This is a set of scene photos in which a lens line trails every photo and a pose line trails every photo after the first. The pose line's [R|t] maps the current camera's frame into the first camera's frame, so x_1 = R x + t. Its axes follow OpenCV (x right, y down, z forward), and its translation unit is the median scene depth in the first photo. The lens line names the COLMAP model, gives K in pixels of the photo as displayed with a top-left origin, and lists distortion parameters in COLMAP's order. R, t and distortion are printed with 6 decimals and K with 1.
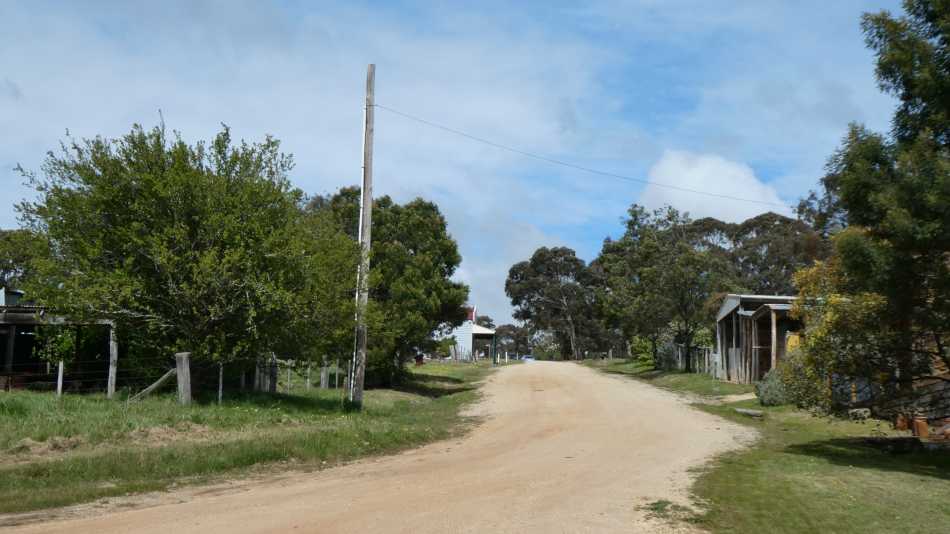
lens RADIAL K [[1640.1, 0, 475.0], [0, 1640.1, 267.3], [0, 0, 1]] dist [-0.042402, 0.000000]
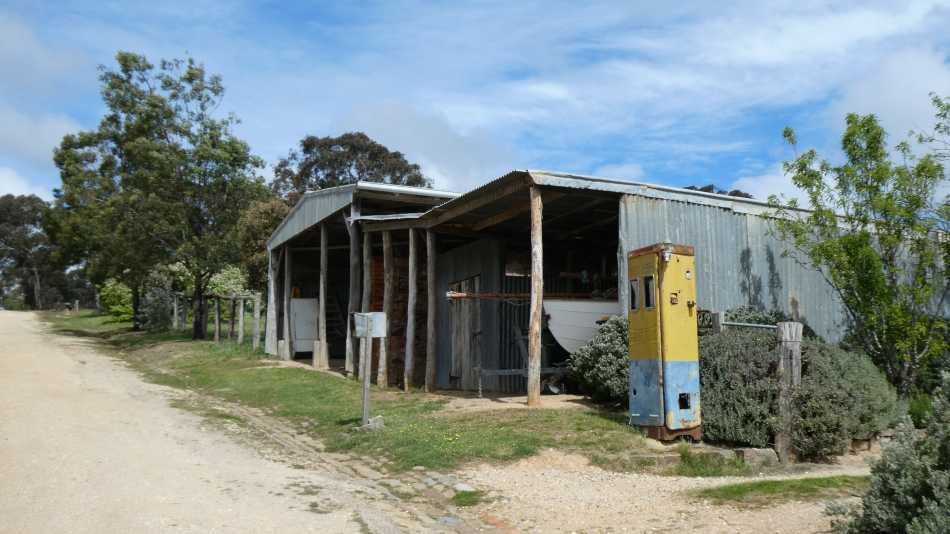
lens RADIAL K [[1058.7, 0, 475.6], [0, 1058.7, 267.2], [0, 0, 1]] dist [0.030598, 0.000000]
pose [[0.906846, 0.038023, 0.419743, 0.047048], [-0.043900, 0.999026, 0.004348, 0.025955], [-0.419169, -0.022370, 0.907633, 0.489229]]
